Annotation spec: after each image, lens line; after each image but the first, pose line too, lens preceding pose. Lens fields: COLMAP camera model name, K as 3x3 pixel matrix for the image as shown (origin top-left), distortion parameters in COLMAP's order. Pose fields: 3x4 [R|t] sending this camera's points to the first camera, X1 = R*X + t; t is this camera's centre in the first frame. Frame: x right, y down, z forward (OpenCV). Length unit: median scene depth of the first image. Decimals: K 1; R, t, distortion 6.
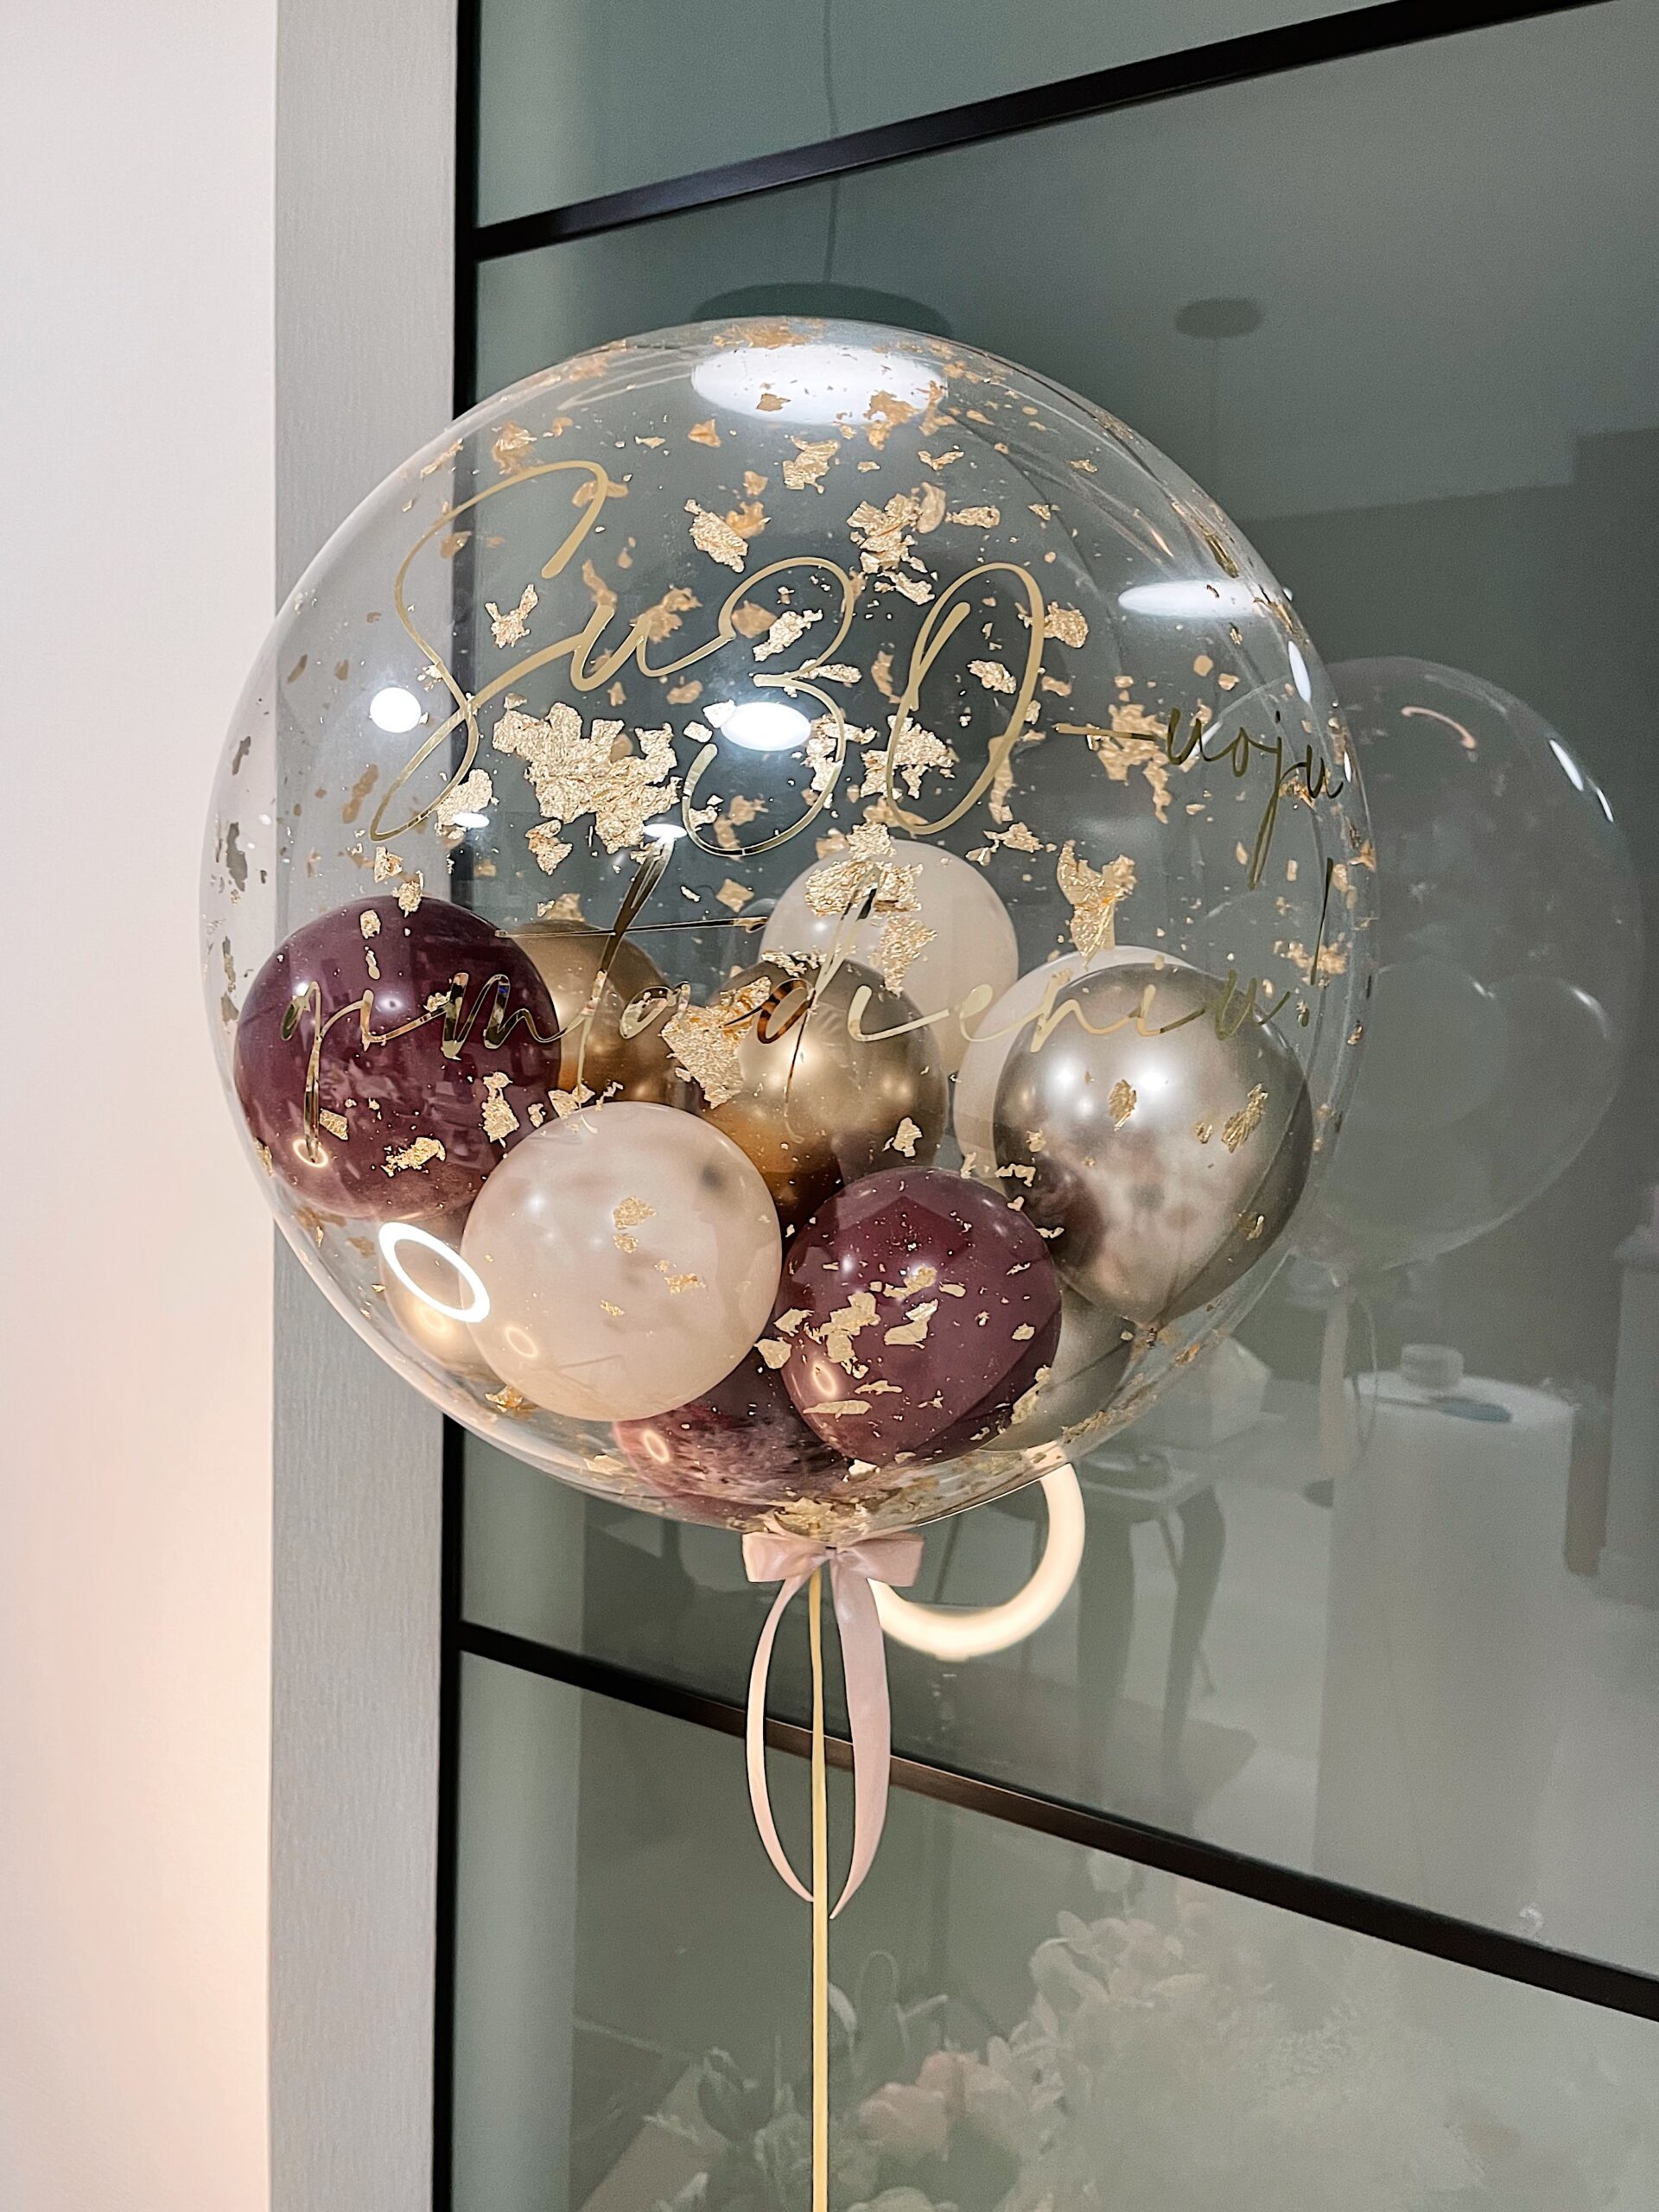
lens RADIAL K [[1705.4, 0, 829.5], [0, 1705.4, 1106.0], [0, 0, 1]] dist [-0.071753, 0.076744]
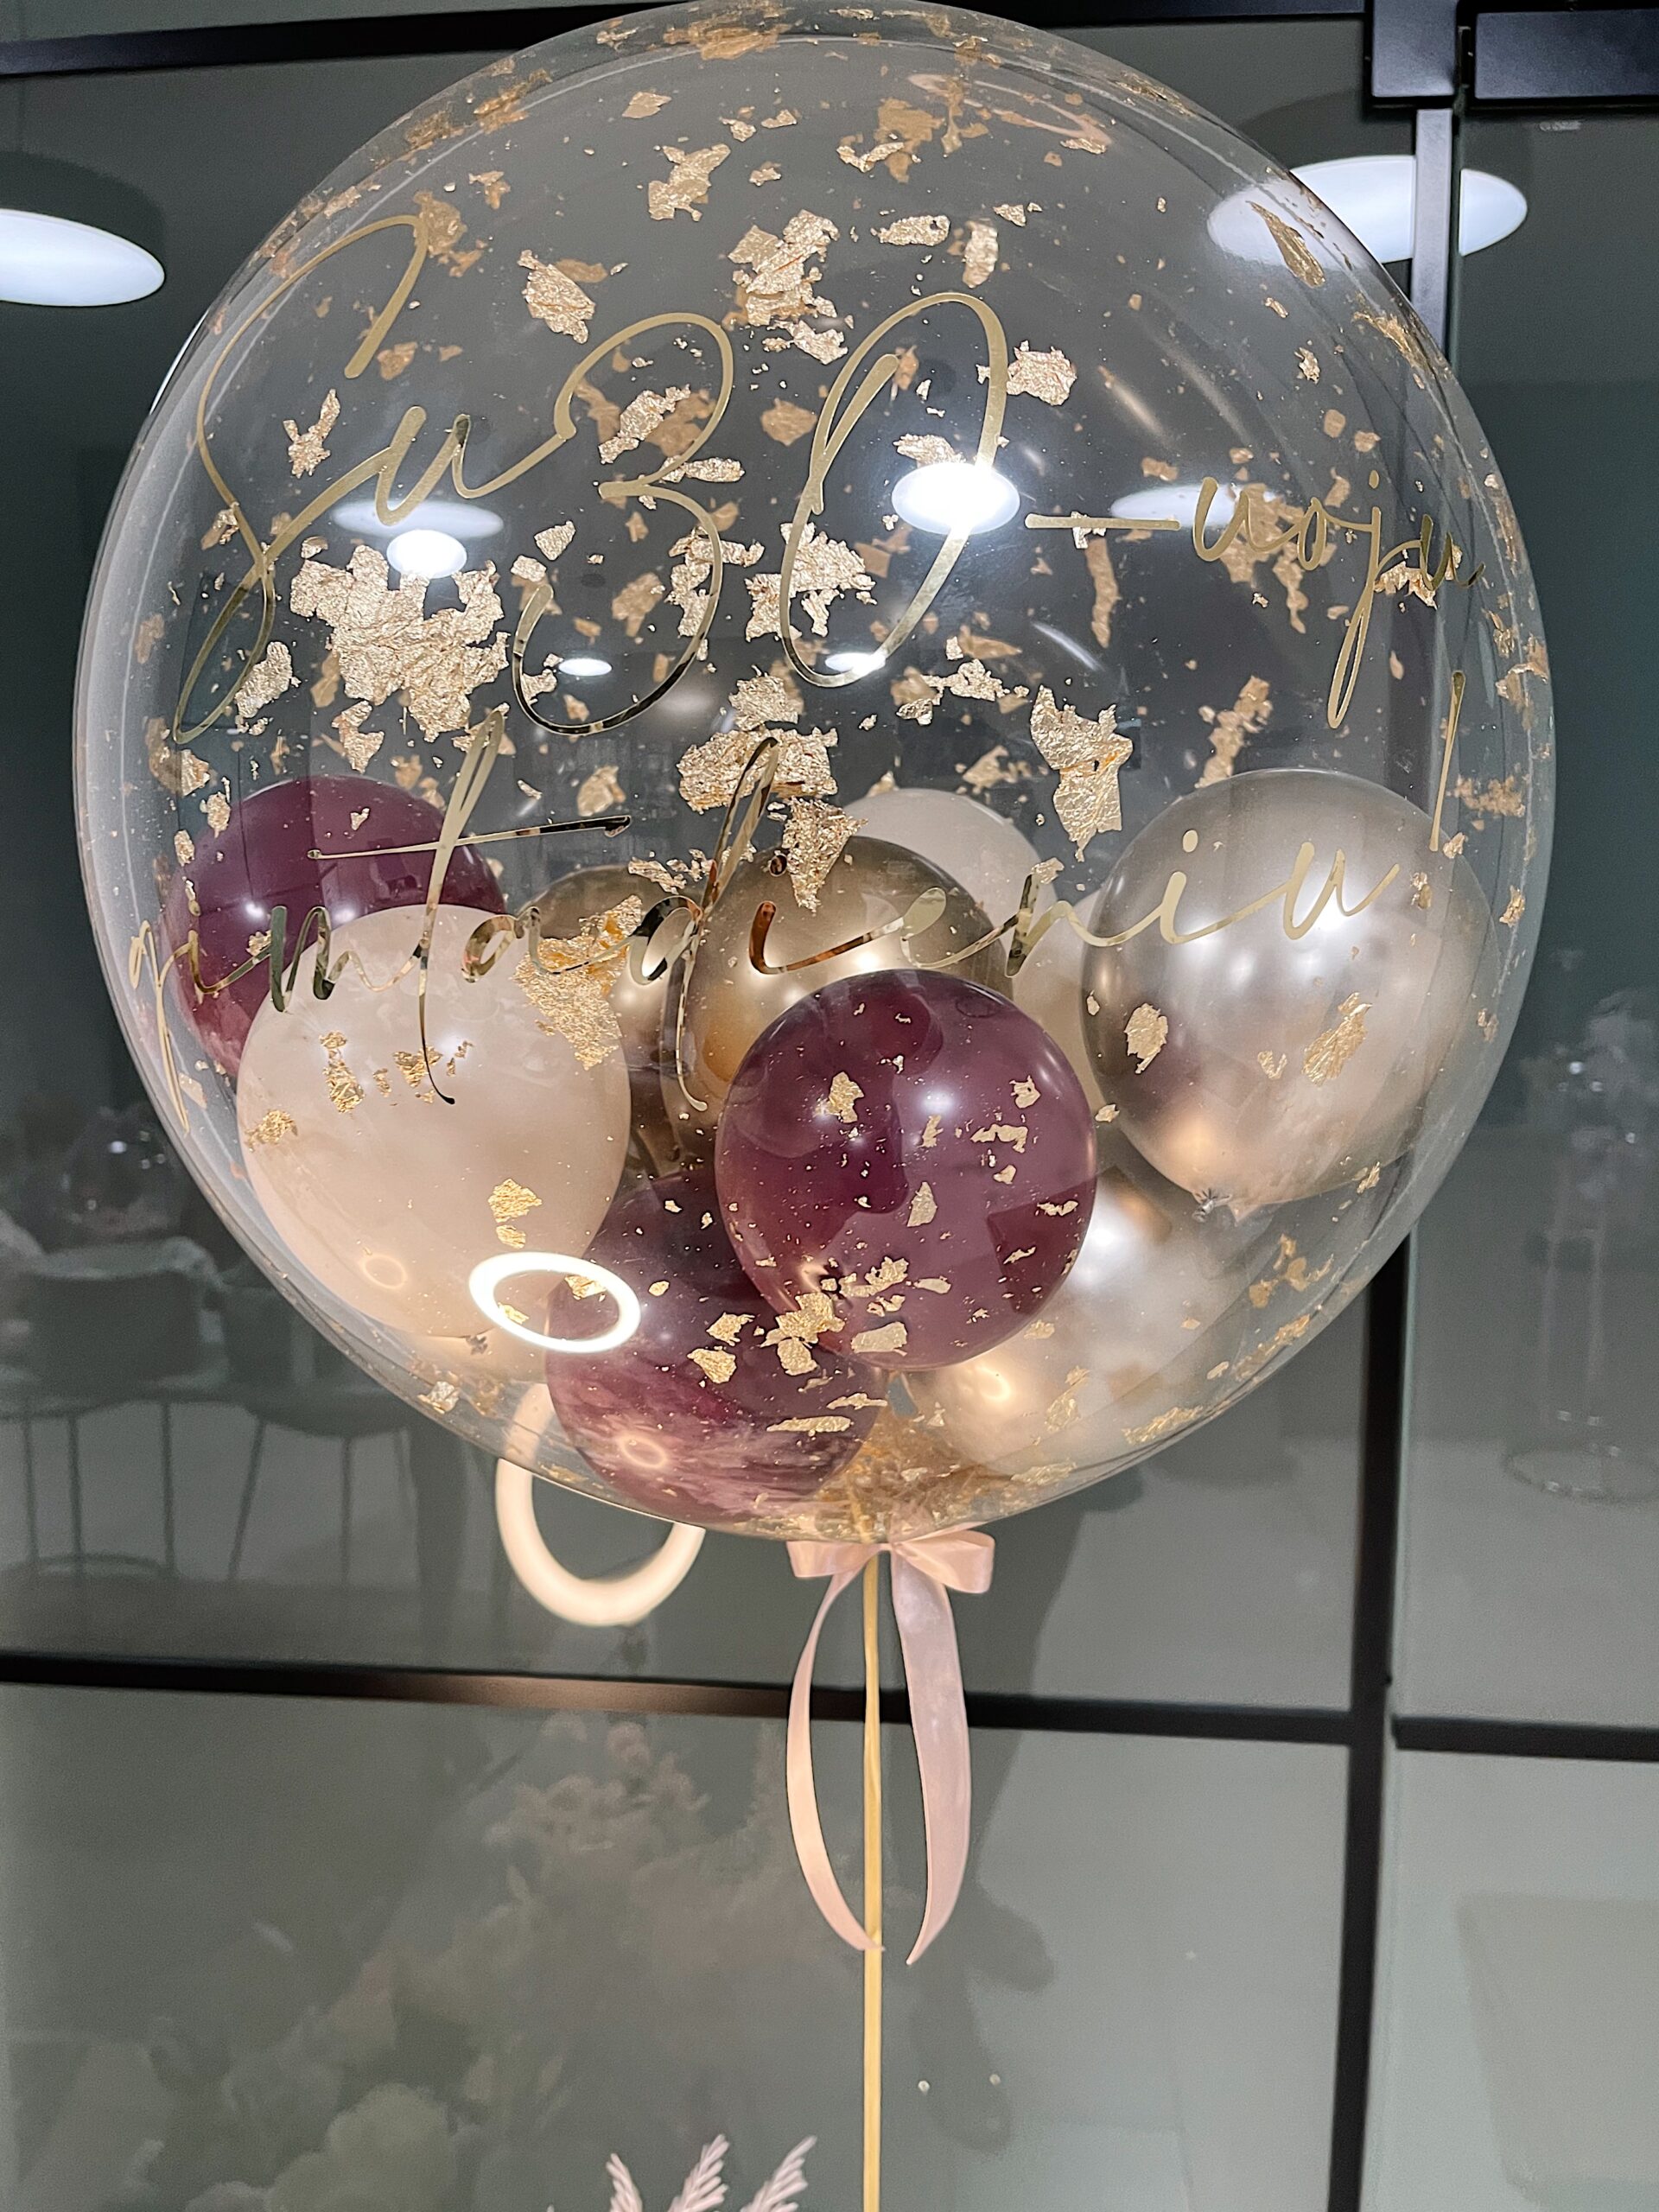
lens RADIAL K [[1705.4, 0, 829.5], [0, 1705.4, 1106.0], [0, 0, 1]] dist [-0.071753, 0.076744]
pose [[0.987128, -0.031688, -0.156762, 0.156506], [0.046754, 0.994533, 0.093372, -0.047960], [0.152946, -0.099500, 0.983213, 0.261822]]
